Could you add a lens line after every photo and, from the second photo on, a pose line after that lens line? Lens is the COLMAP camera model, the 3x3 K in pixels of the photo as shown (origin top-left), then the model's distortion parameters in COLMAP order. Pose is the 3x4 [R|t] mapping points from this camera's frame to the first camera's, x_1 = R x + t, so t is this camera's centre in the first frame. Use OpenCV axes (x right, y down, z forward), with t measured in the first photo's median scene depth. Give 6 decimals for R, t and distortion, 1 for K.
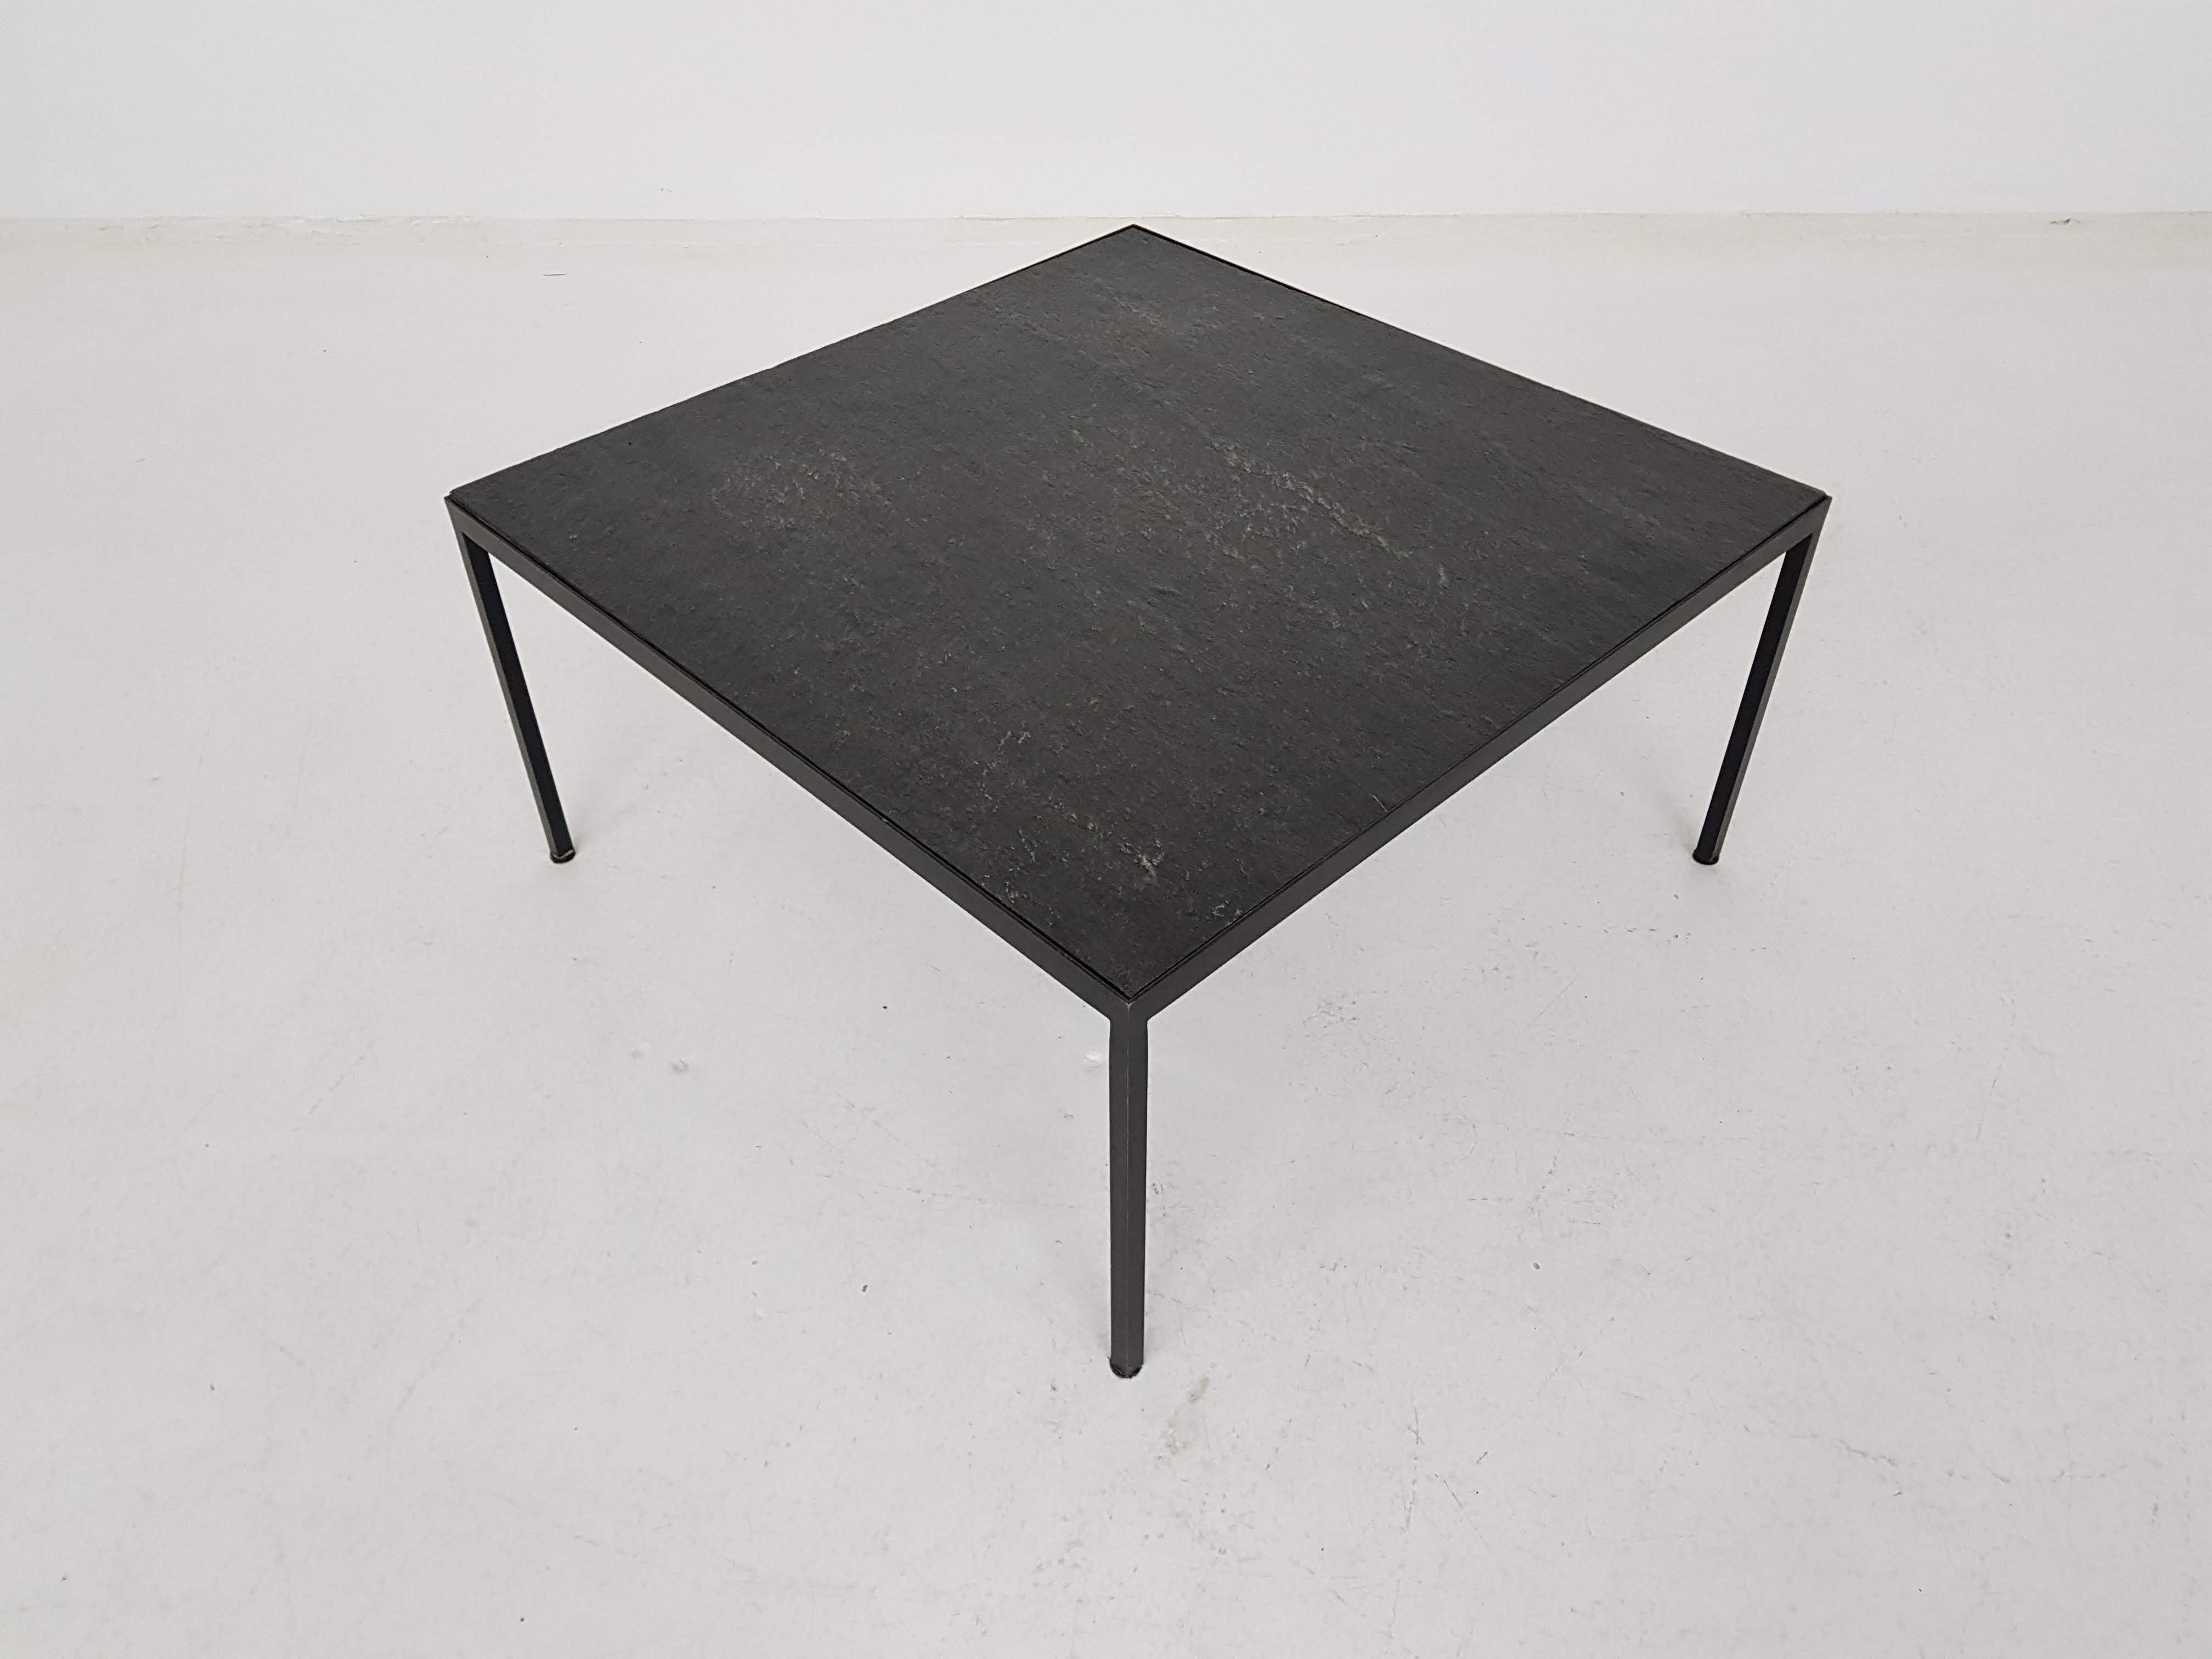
lens RADIAL K [[1678.3, 0, 1094.4], [0, 1678.3, 813.7], [0, 0, 1]] dist [0.057856, -0.095161]
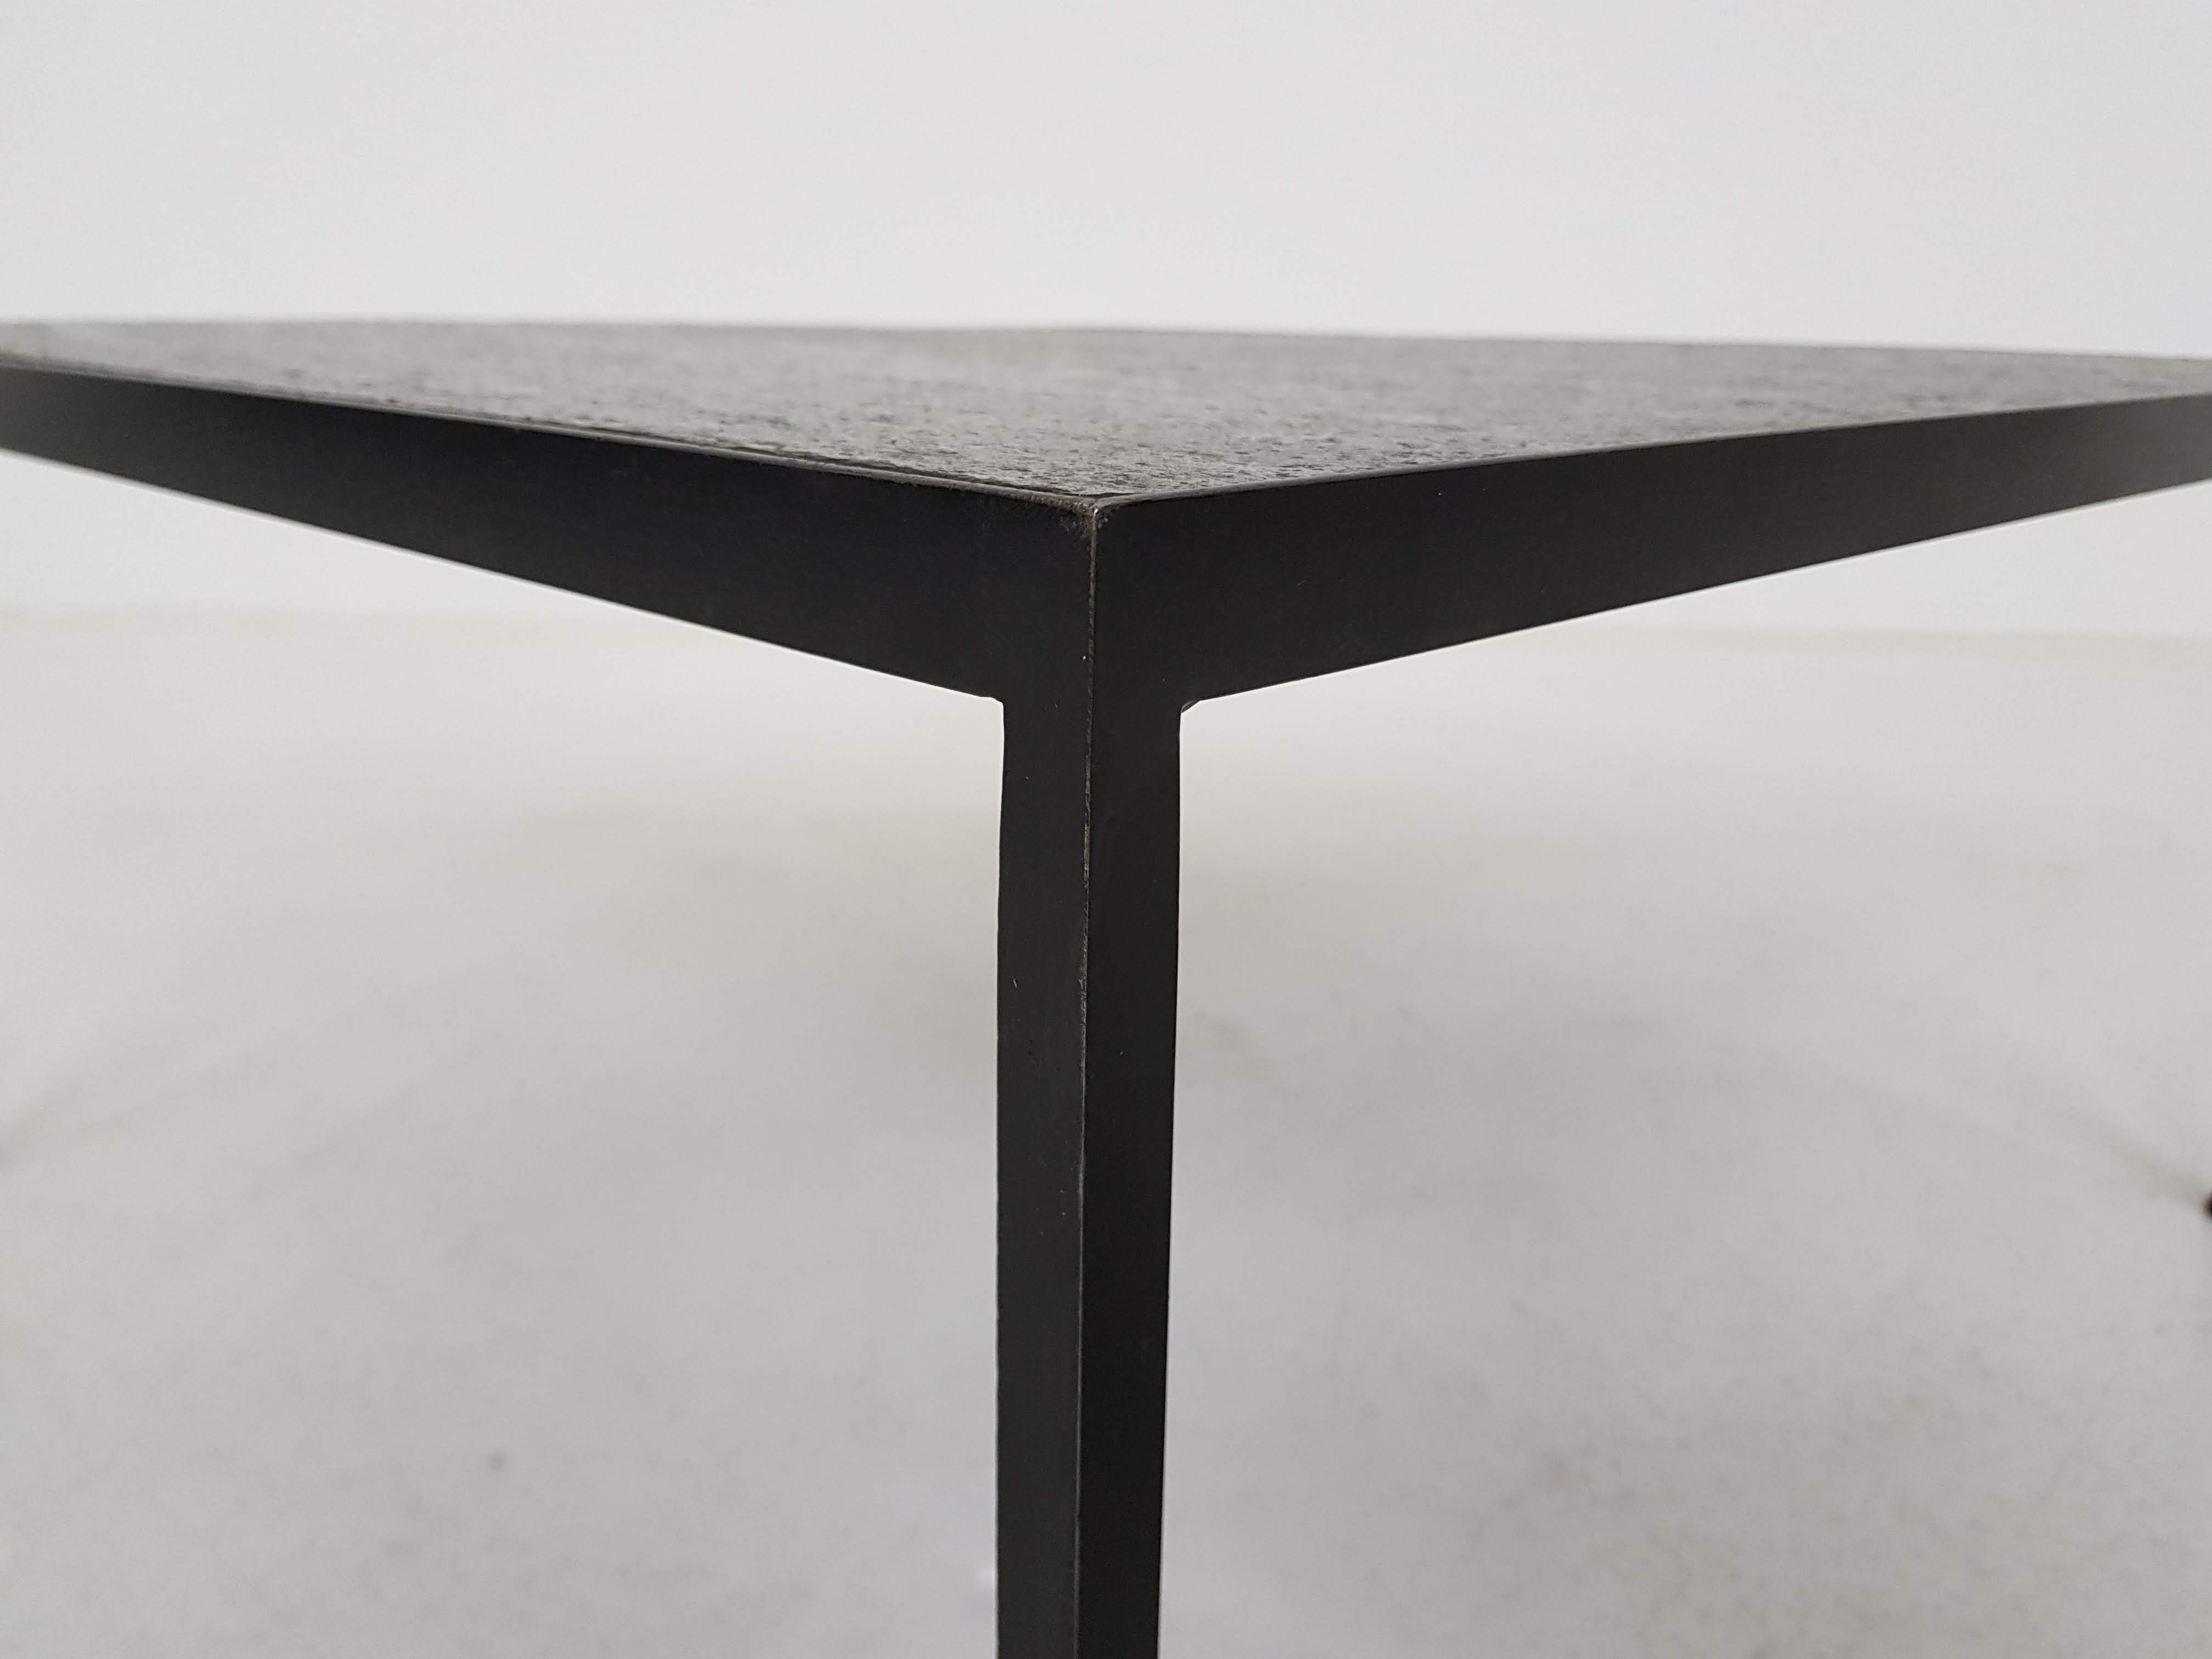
lens RADIAL K [[1678.3, 0, 1094.4], [0, 1678.3, 813.7], [0, 0, 1]] dist [0.057856, -0.095161]
pose [[0.999241, 0.008037, 0.038103, 0.010825], [0.007639, 0.919005, -0.394173, 0.179216], [-0.038185, 0.394165, 0.918246, 0.664241]]
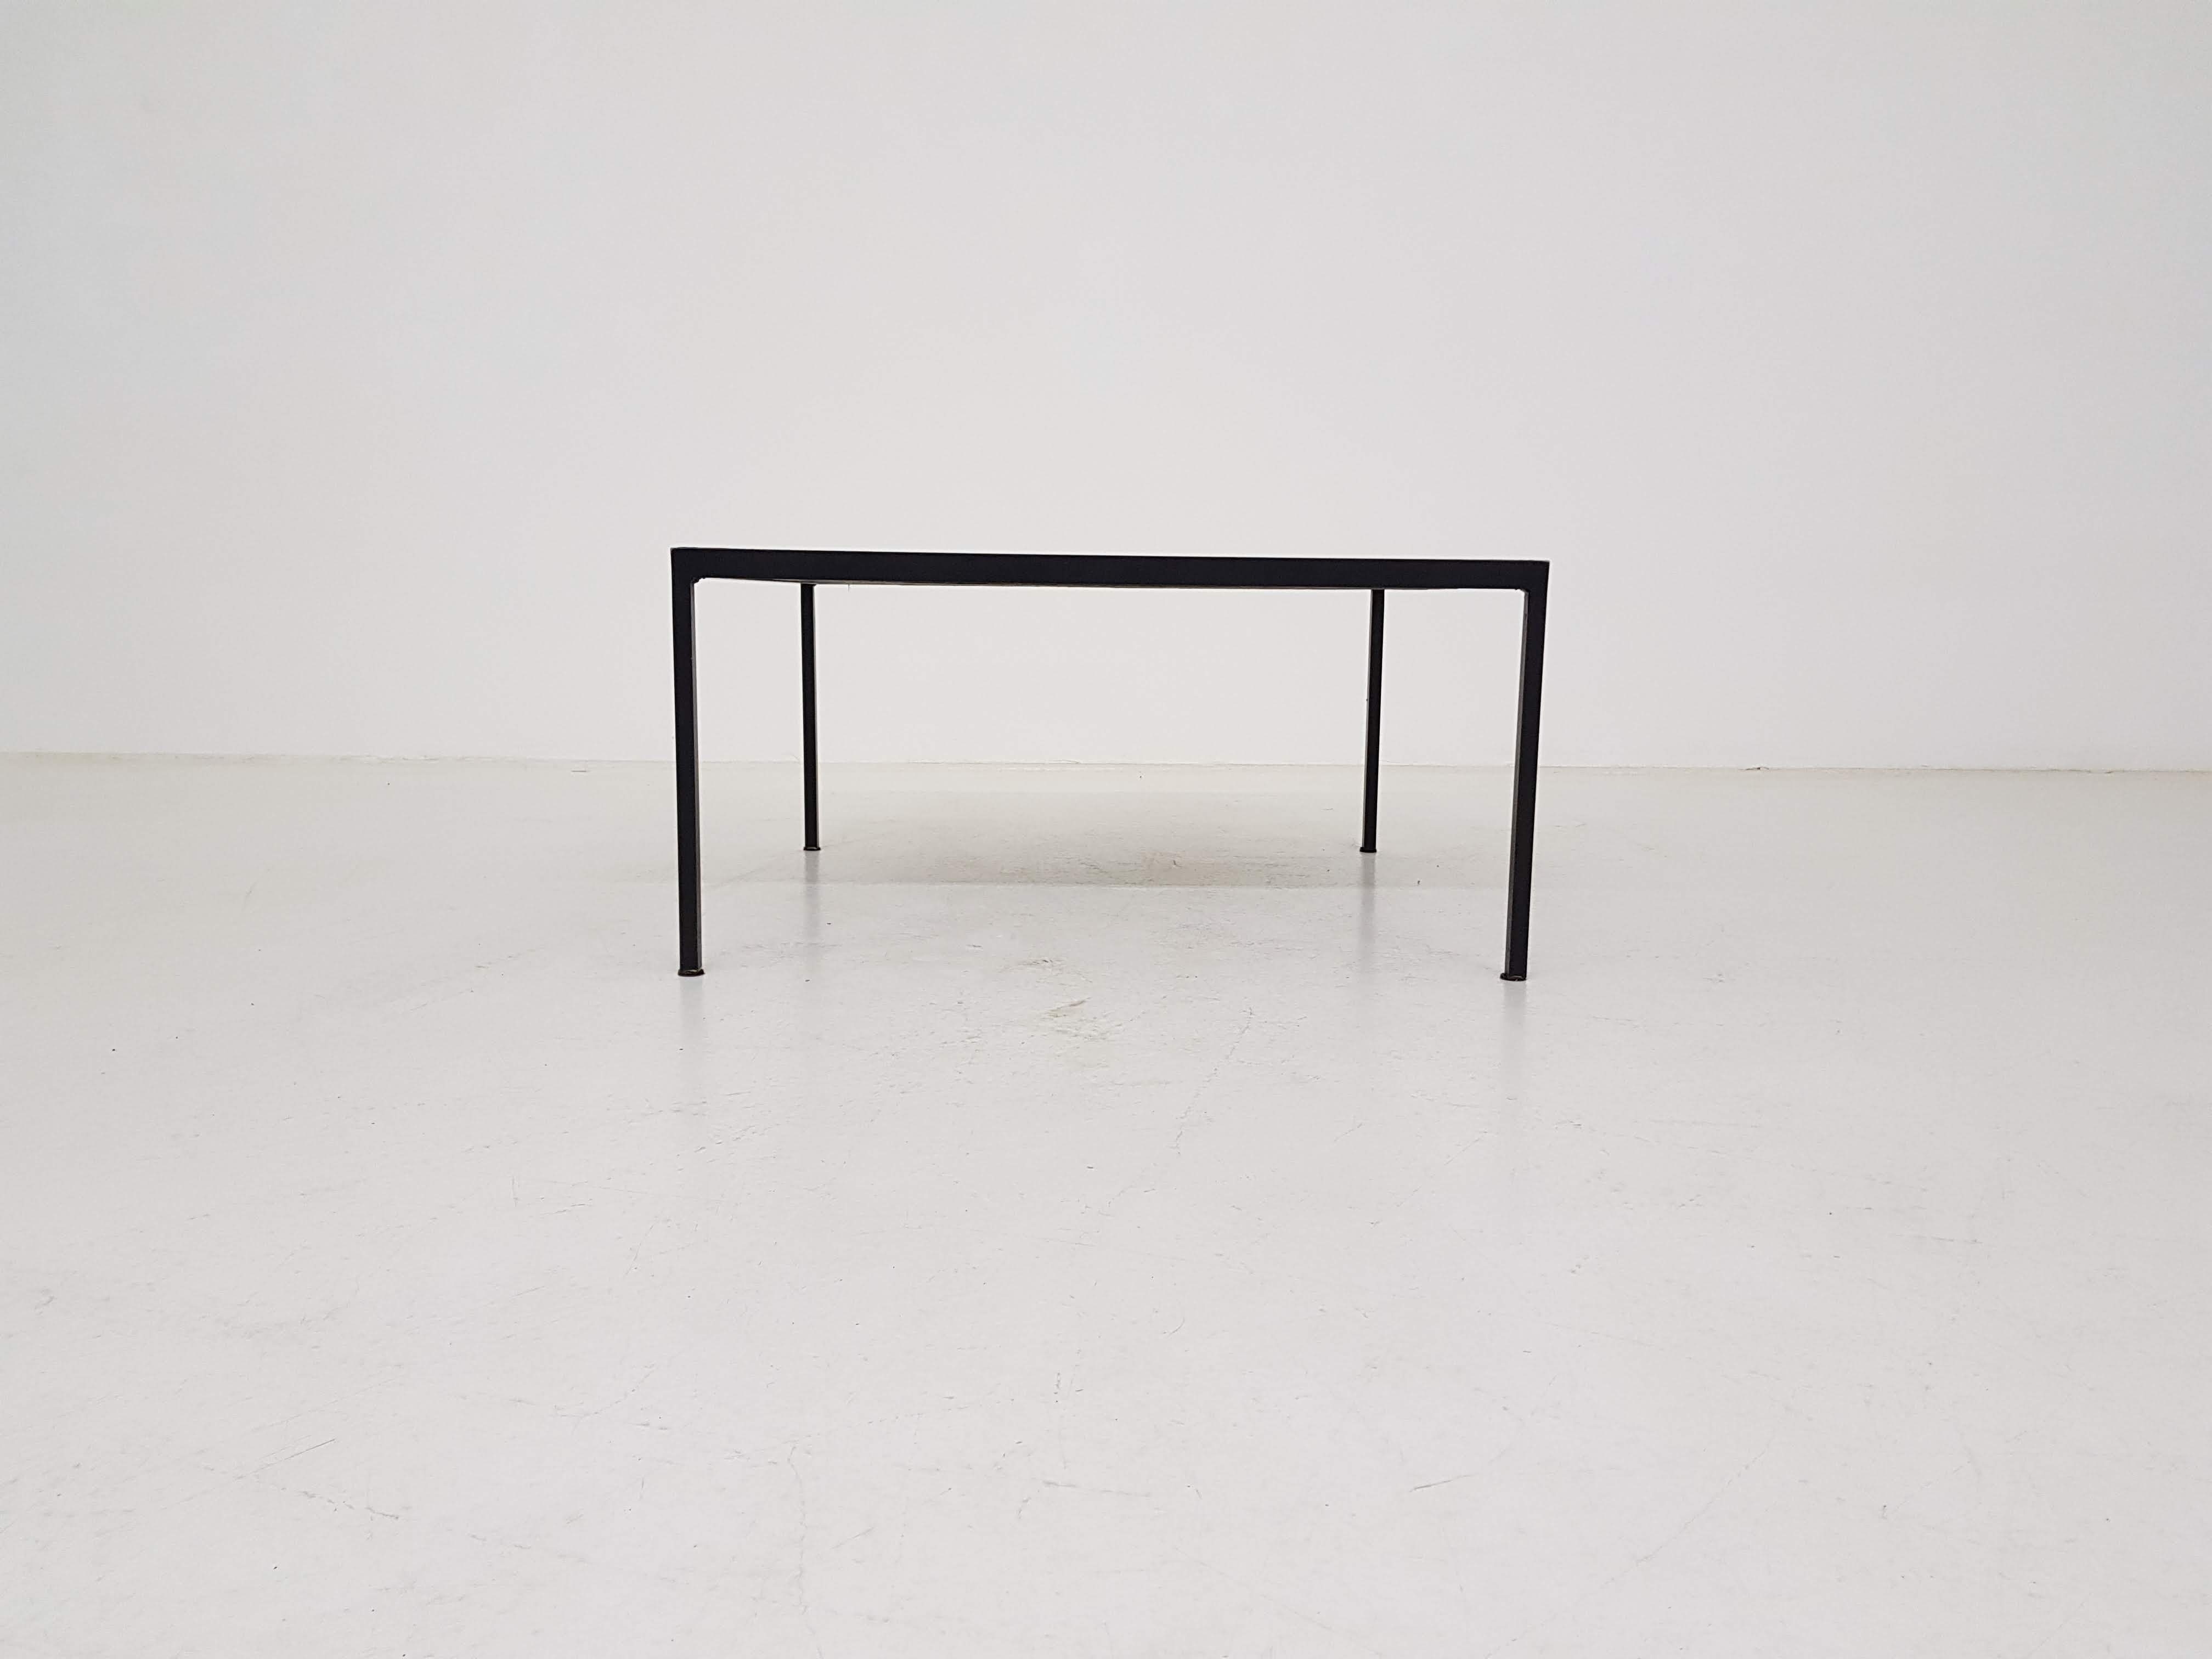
lens RADIAL K [[1678.3, 0, 1094.4], [0, 1678.3, 813.7], [0, 0, 1]] dist [0.057856, -0.095161]
pose [[0.998901, 0.016581, 0.043844, 0.018153], [0.010127, 0.836924, -0.547225, 0.899682], [-0.045768, 0.547068, 0.835836, -0.104147]]
